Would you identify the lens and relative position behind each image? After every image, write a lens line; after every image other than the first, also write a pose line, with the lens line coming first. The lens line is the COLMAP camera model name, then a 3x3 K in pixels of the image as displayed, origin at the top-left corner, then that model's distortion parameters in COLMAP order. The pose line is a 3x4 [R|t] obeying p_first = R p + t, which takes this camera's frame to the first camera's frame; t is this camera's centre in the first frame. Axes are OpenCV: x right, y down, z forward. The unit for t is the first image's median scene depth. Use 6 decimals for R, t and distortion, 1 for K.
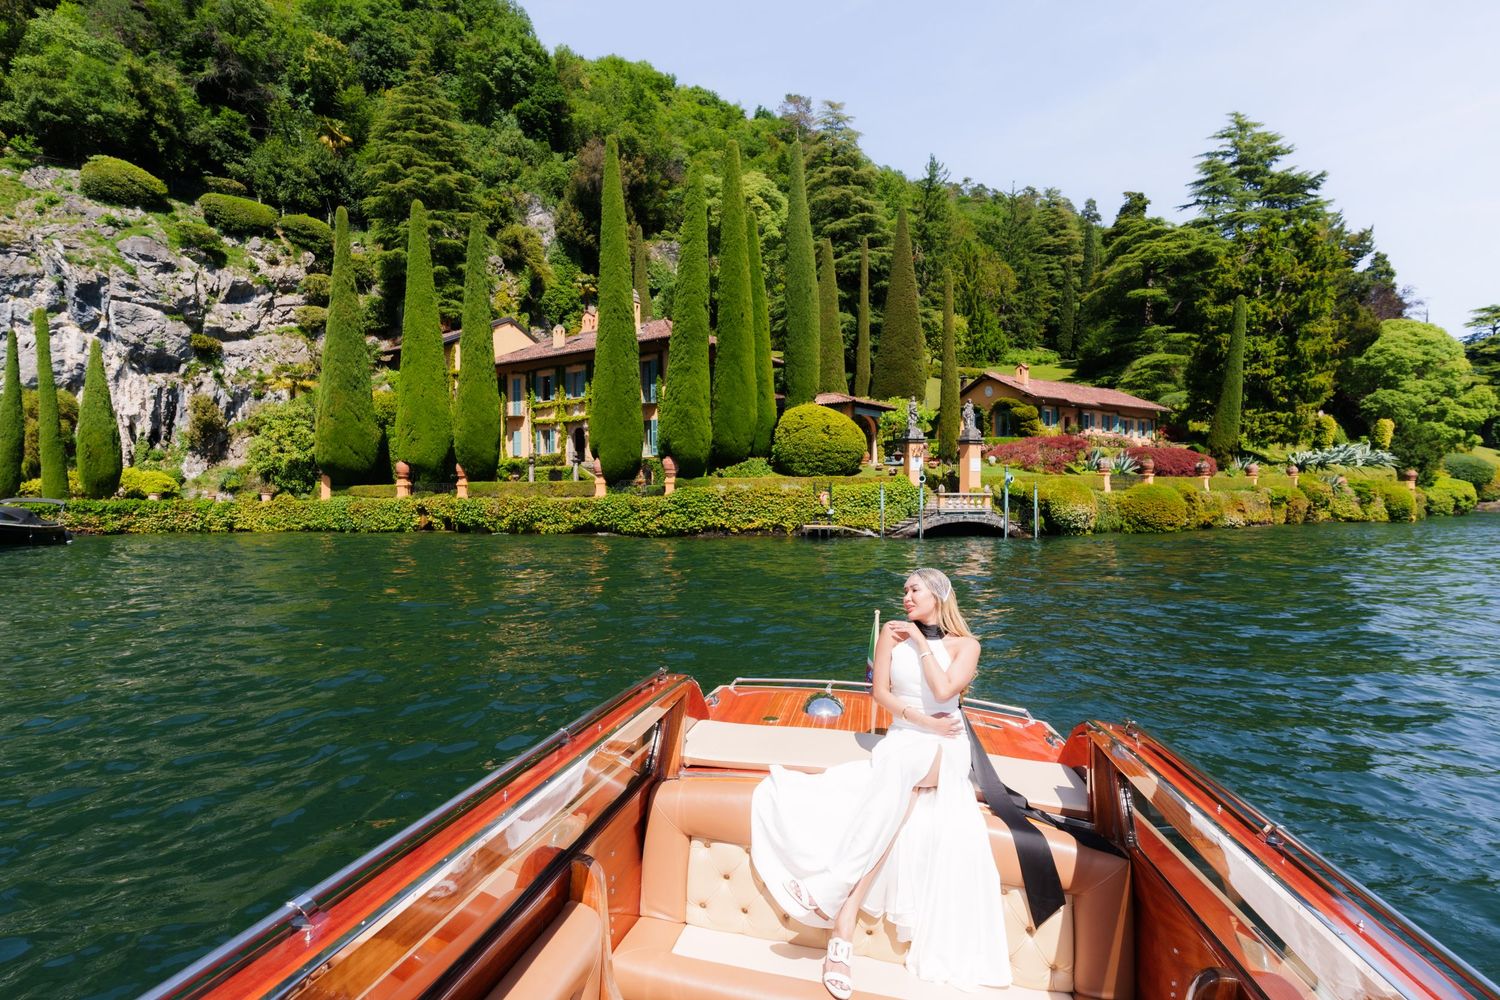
lens RADIAL K [[710.5, 0, 723.3], [0, 710.5, 498.8], [0, 0, 1]] dist [0.104306, -0.048743]
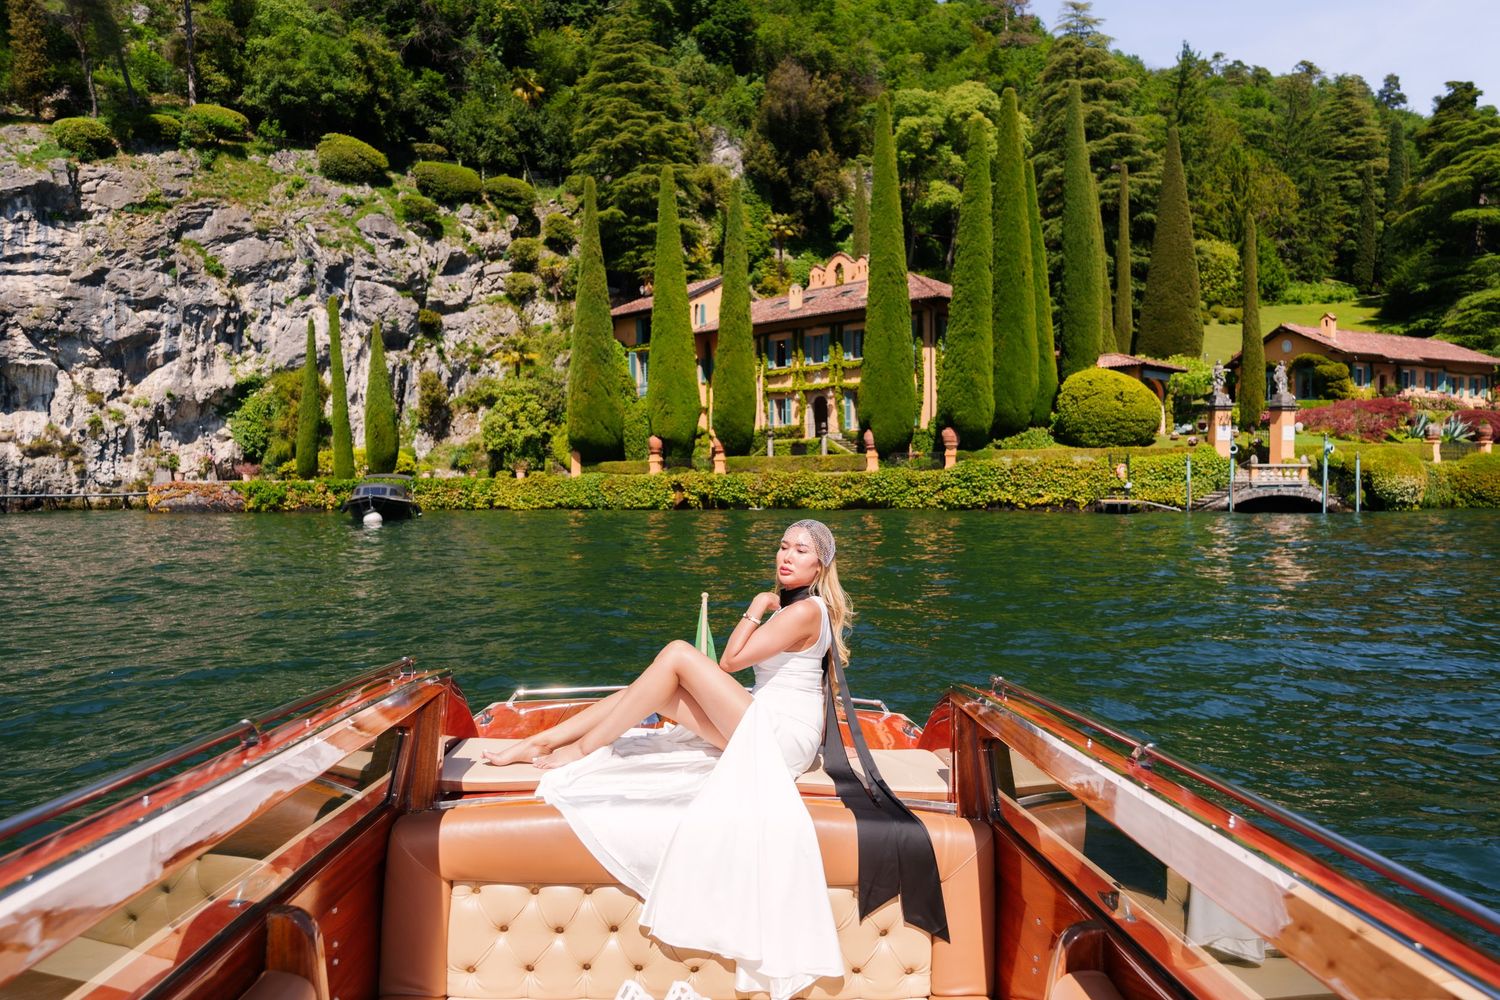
lens RADIAL K [[939.3, 0, 758.1], [0, 939.3, 503.6], [0, 0, 1]] dist [-0.043318, 0.056800]
pose [[0.992413, -0.002621, -0.122920, -0.110355], [0.005956, 0.999624, 0.026775, 0.004013], [0.122803, -0.027304, 0.992055, -0.164705]]
